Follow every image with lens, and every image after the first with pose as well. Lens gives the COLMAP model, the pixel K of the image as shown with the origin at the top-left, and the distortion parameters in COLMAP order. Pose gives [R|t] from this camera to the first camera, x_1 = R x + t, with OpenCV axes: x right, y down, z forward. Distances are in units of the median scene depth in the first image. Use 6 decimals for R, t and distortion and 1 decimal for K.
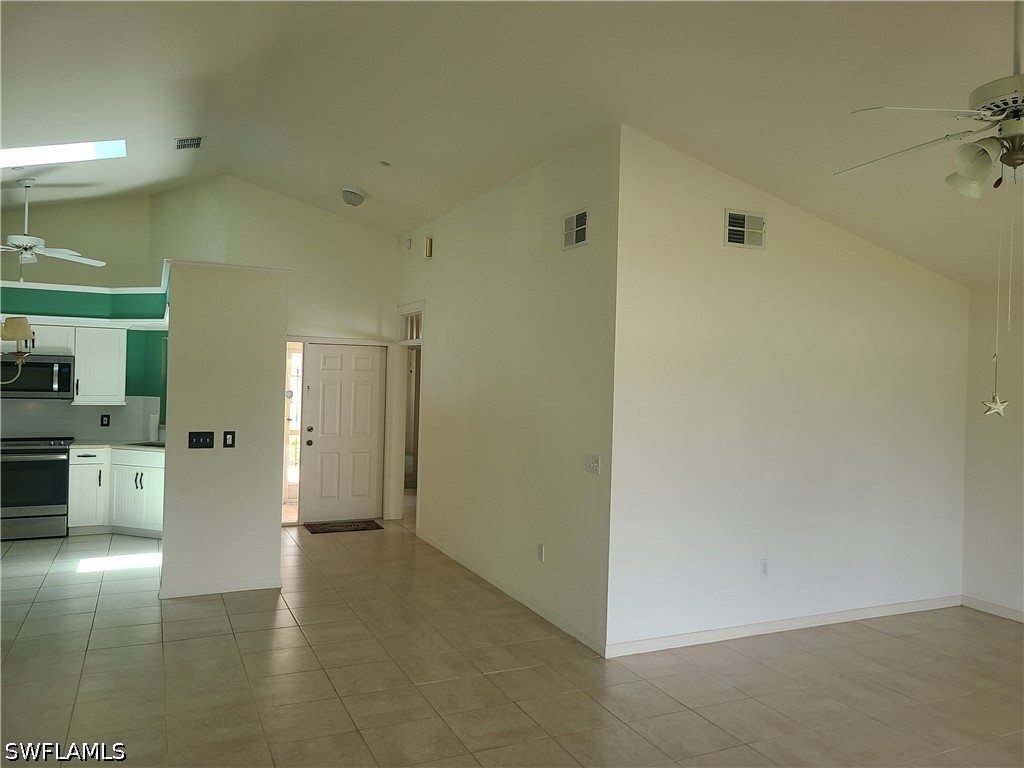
lens RADIAL K [[768.0, 0, 507.3], [0, 768.0, 383.3], [0, 0, 1]] dist [0.066026, -0.038446]
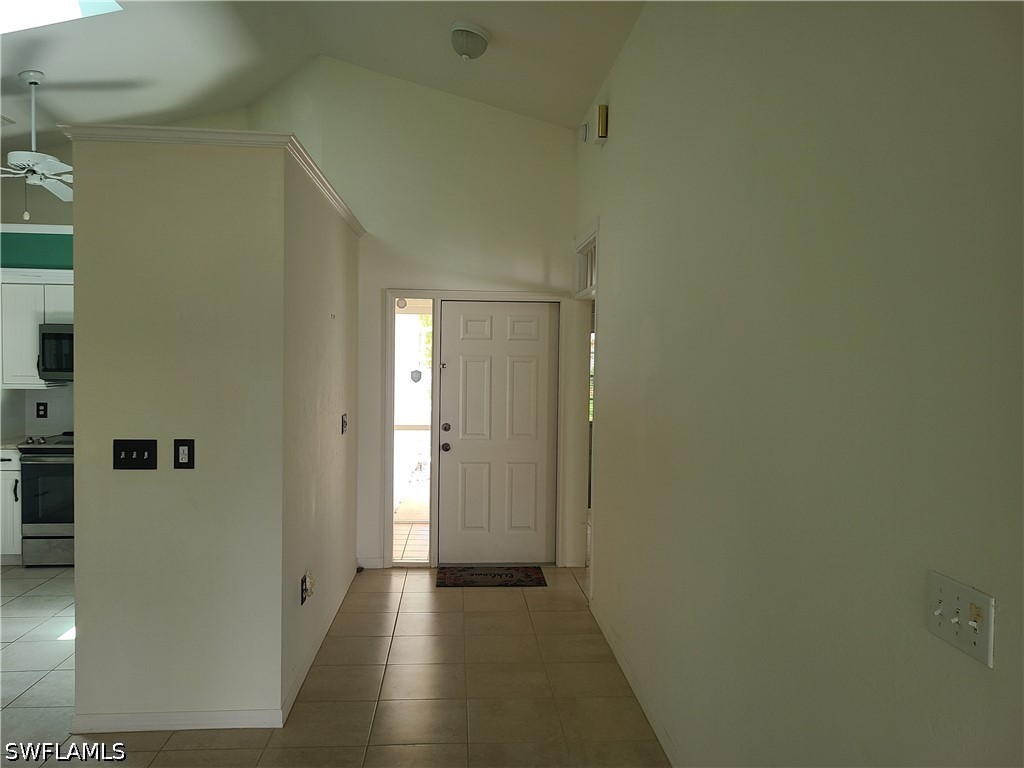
lens RADIAL K [[768.0, 0, 504.9], [0, 768.0, 385.6], [0, 0, 1]] dist [0.066026, -0.038446]
pose [[0.934124, 0.000268, -0.356947, 0.033190], [0.007344, 0.999774, 0.019970, 0.009516], [0.356872, -0.021276, 0.933911, 0.374972]]
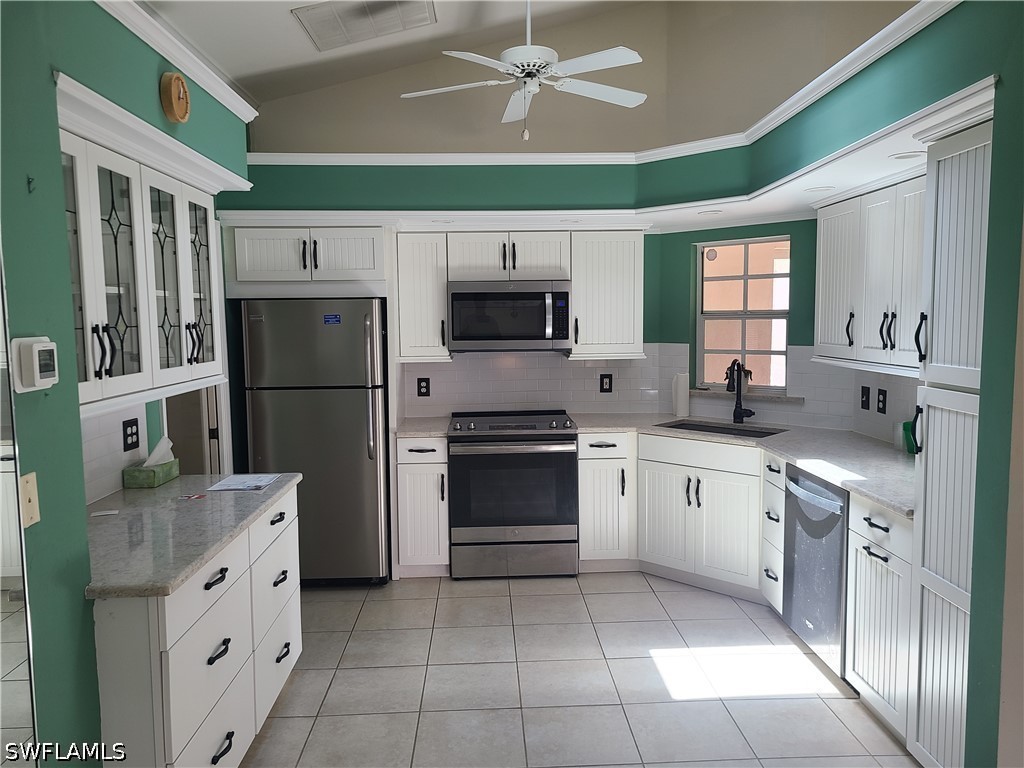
lens RADIAL K [[768.0, 0, 515.0], [0, 768.0, 390.5], [0, 0, 1]] dist [0.066026, -0.038446]
pose [[0.924428, 0.000167, -0.381355, -0.328912], [0.035426, 0.995638, 0.086312, -0.001924], [0.379706, -0.093300, 0.920390, 0.381193]]
